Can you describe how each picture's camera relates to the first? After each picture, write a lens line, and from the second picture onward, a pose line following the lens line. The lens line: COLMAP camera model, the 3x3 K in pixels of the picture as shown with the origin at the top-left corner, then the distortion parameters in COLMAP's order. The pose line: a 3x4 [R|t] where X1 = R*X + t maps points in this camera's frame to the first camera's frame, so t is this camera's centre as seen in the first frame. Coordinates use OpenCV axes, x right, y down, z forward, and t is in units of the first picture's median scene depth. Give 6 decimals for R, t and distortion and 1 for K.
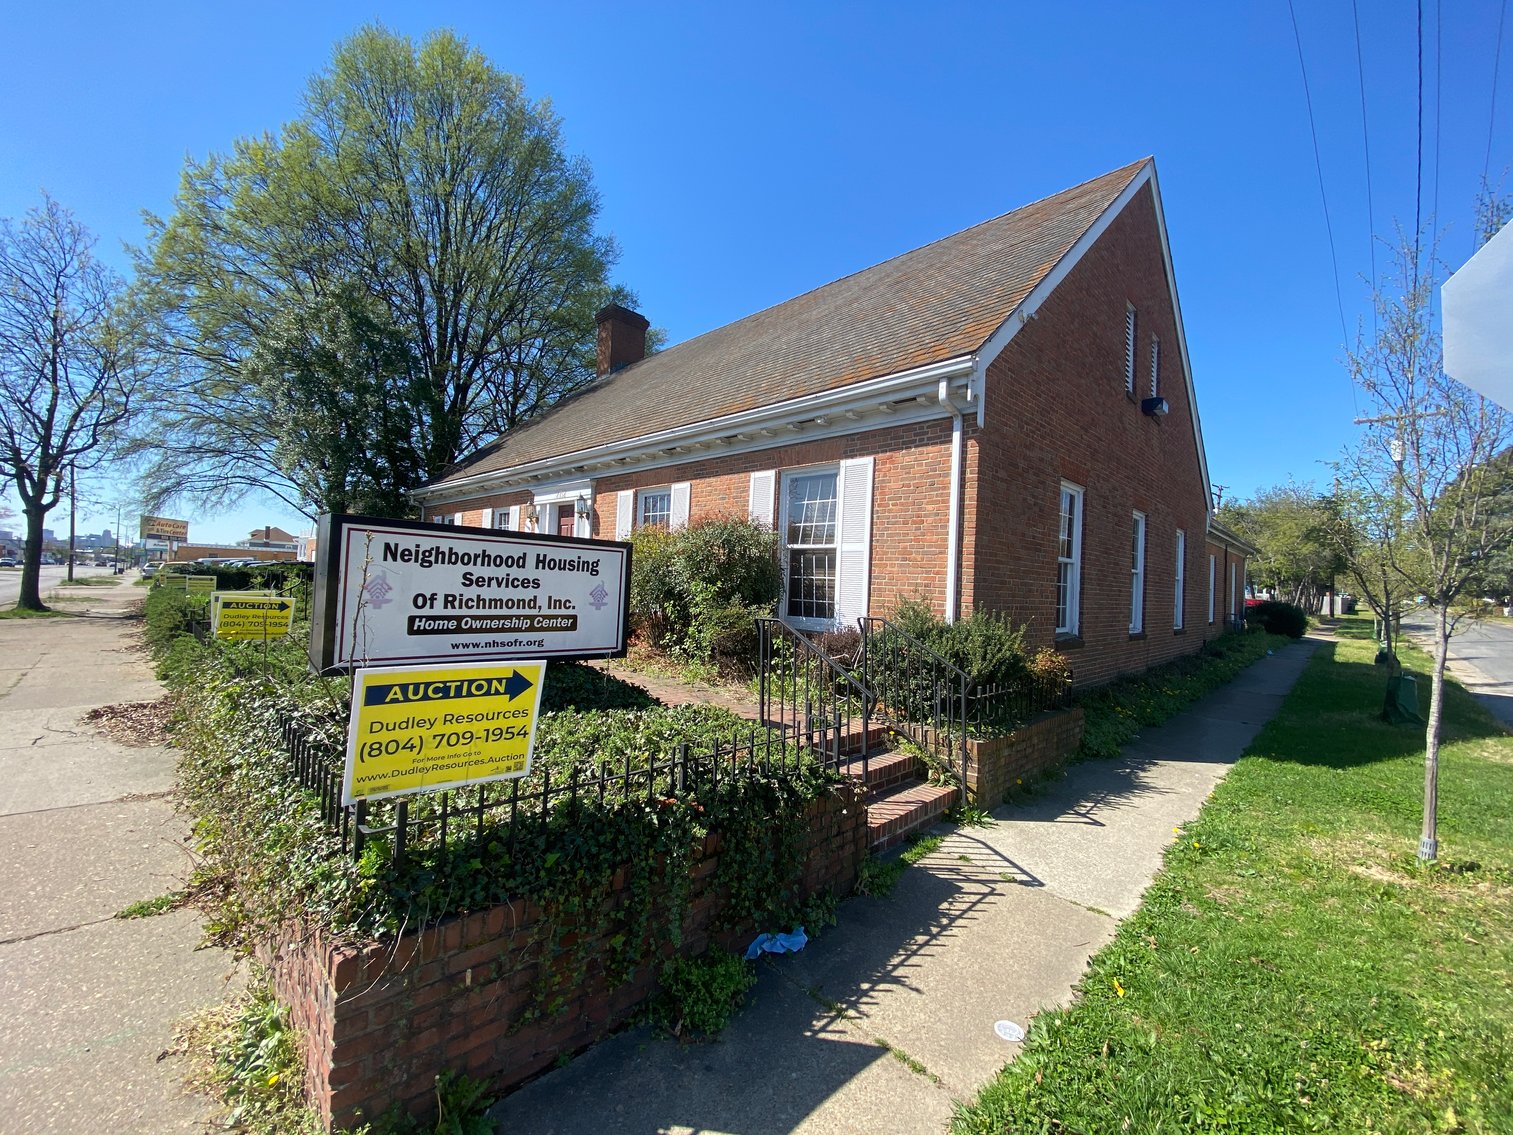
lens RADIAL K [[608.2, 0, 757.4], [0, 608.2, 568.4], [0, 0, 1]] dist [0.037723, -0.031392]
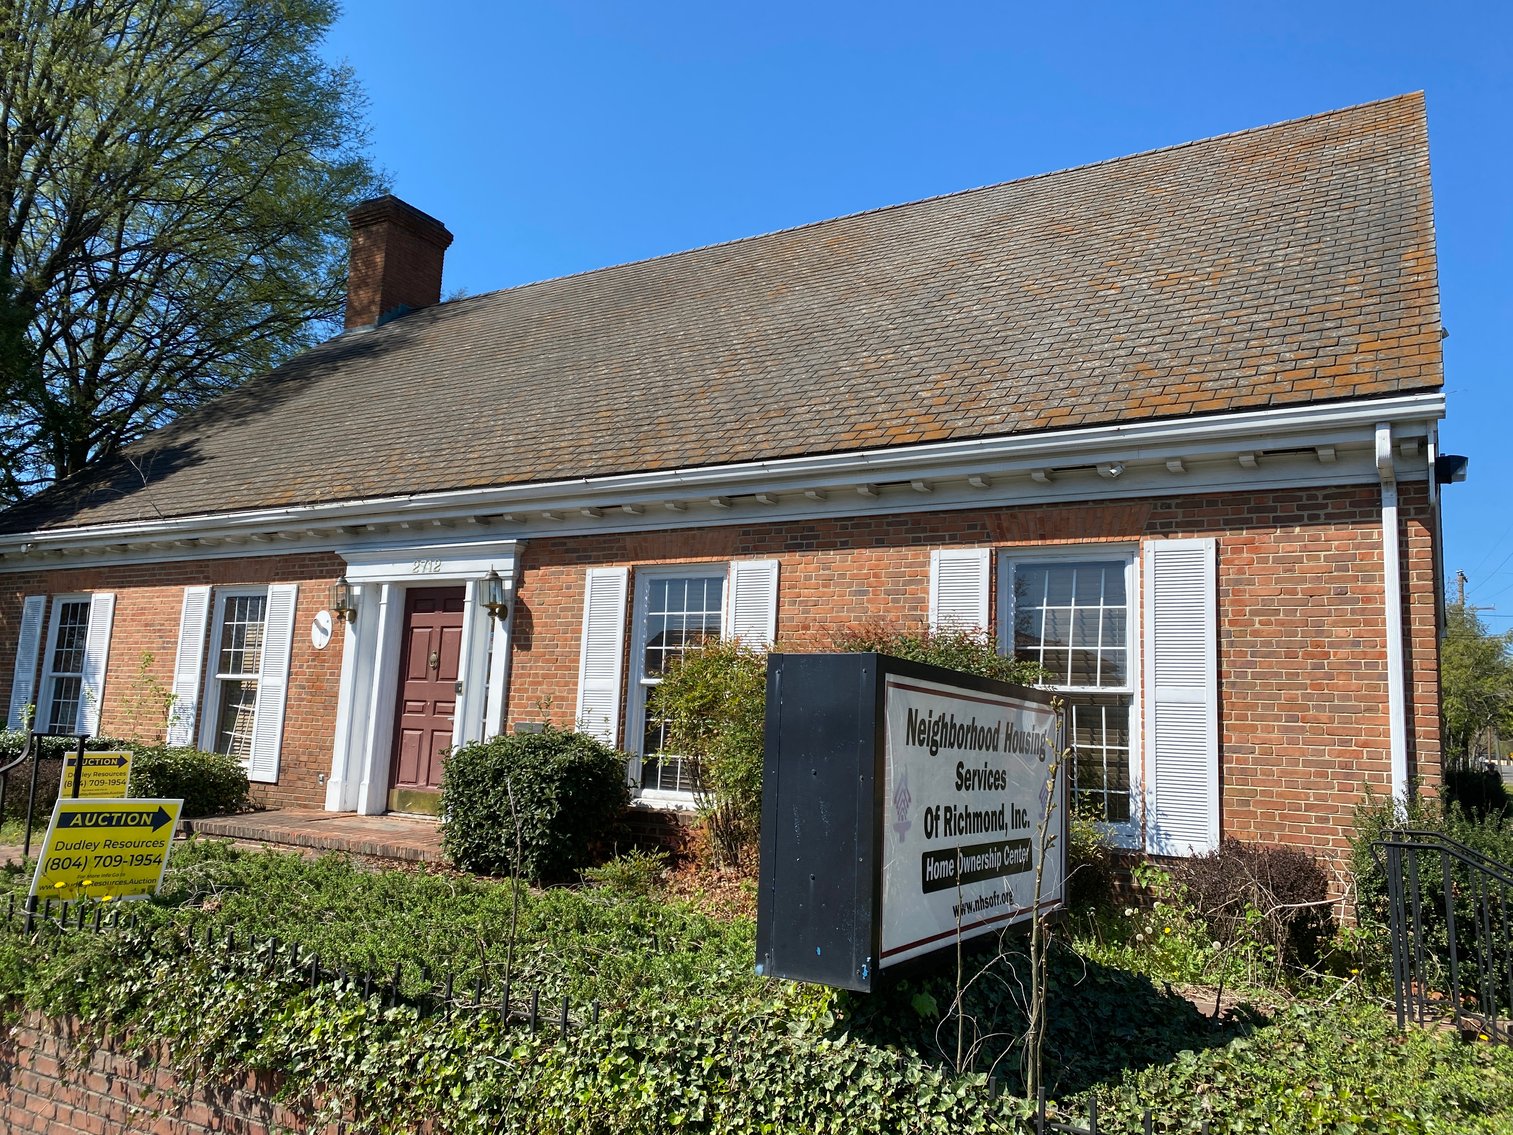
lens RADIAL K [[1153.3, 0, 743.7], [0, 1153.3, 565.0], [0, 0, 1]] dist [0.036650, -0.009206]
pose [[0.970970, 0.037844, 0.236188, -0.468154], [-0.010411, 0.993156, -0.116335, -0.022950], [-0.238974, 0.110499, 0.964718, 0.042792]]
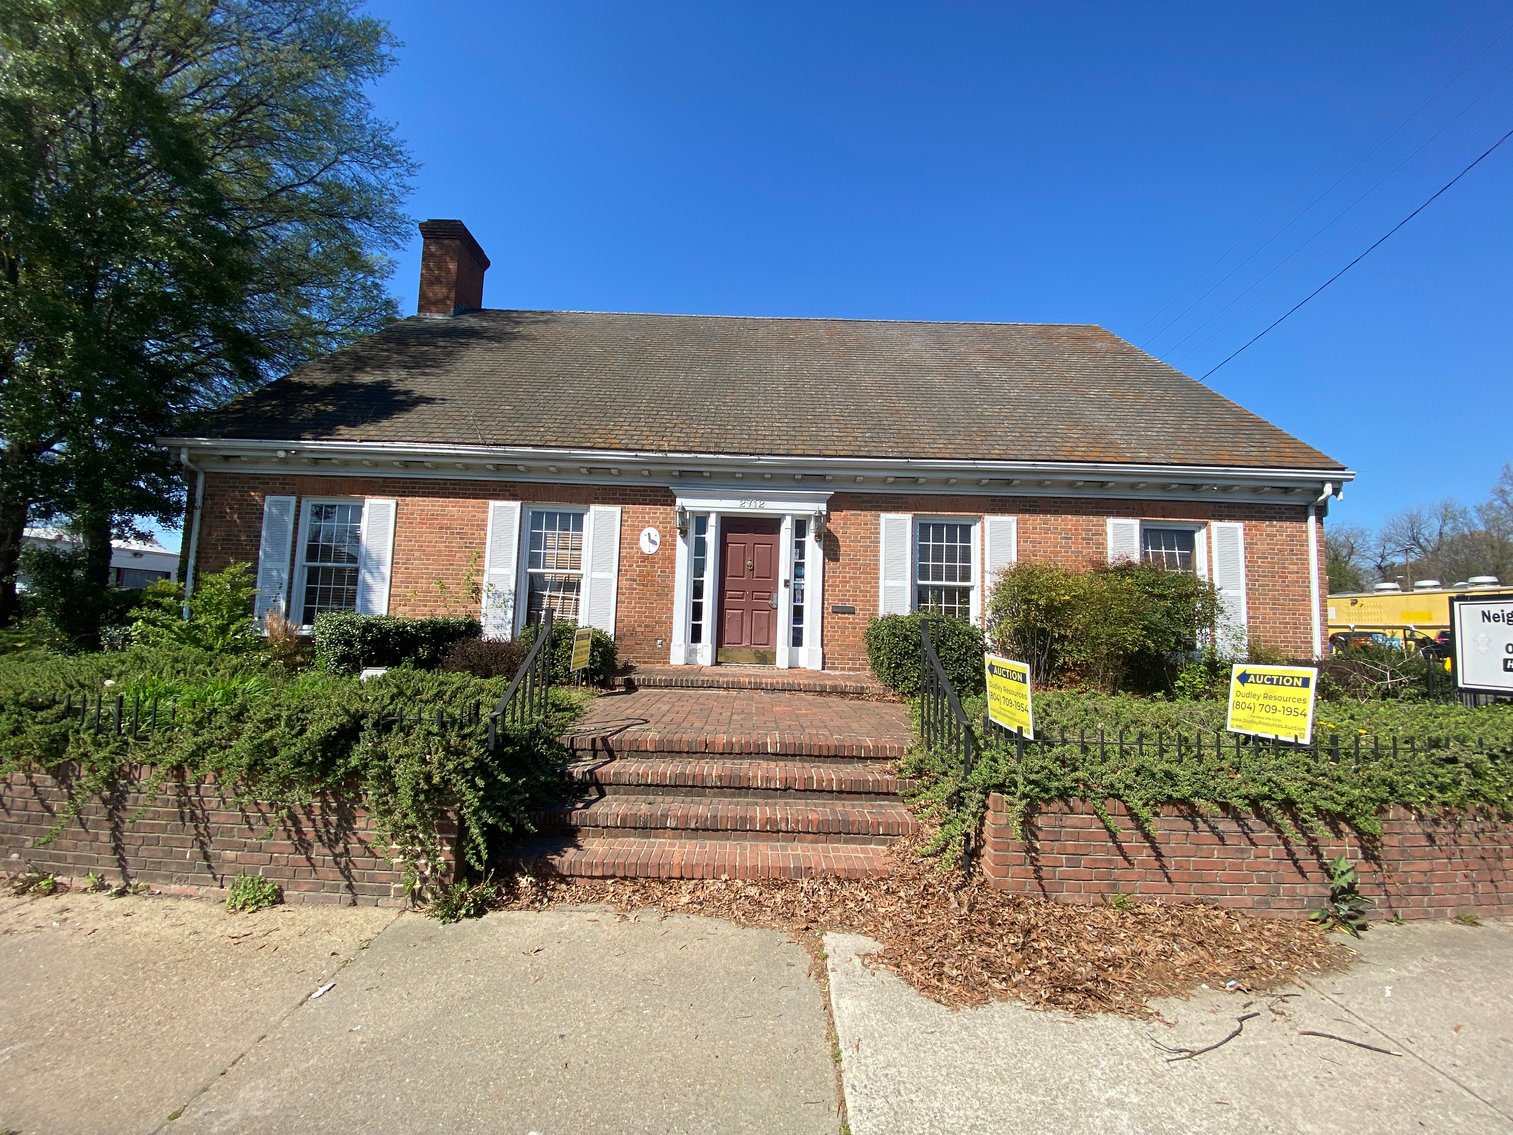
lens RADIAL K [[611.7, 0, 755.6], [0, 611.7, 567.5], [0, 0, 1]] dist [0.017337, -0.018557]
pose [[0.714943, 0.041067, 0.697975, -1.341146], [-0.018122, 0.999027, -0.040218, -0.017881], [-0.698947, 0.016105, 0.714992, 0.738381]]
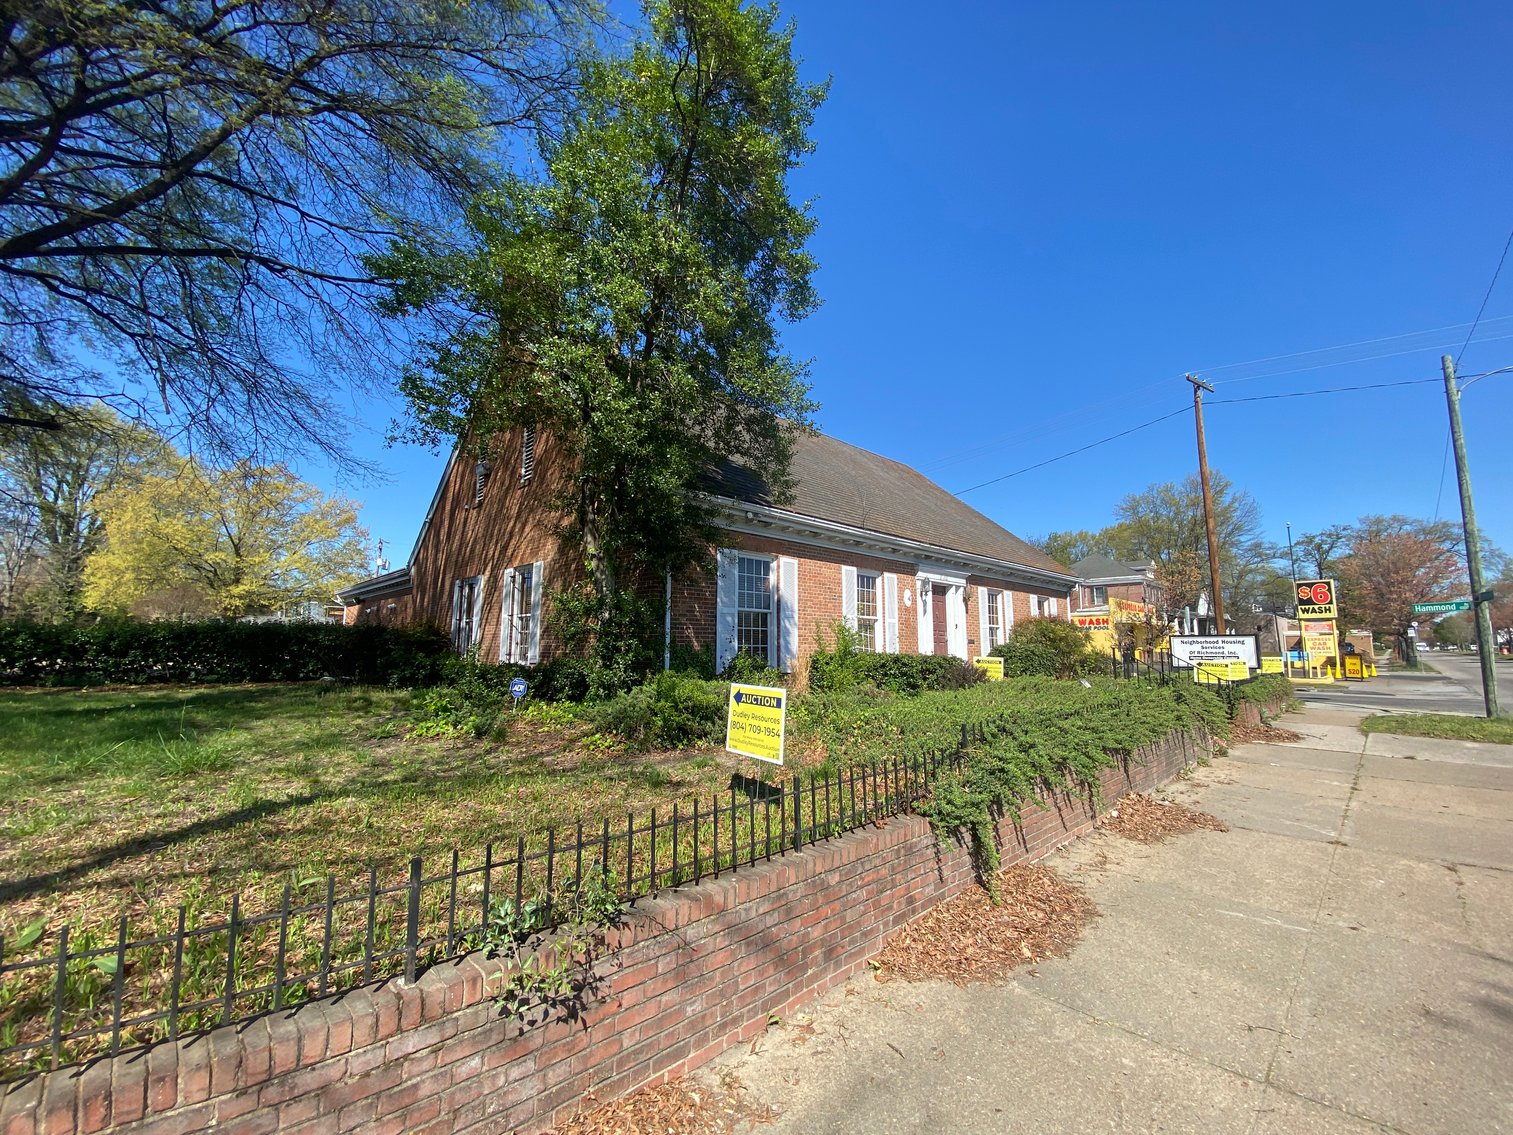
lens RADIAL K [[607.7, 0, 758.5], [0, 607.7, 567.5], [0, 0, 1]] dist [0.051754, -0.042329]
pose [[0.031143, 0.087255, 0.995699, -2.518907], [-0.033467, 0.995715, -0.086209, -0.033104], [-0.998954, -0.030639, 0.033930, 2.138478]]
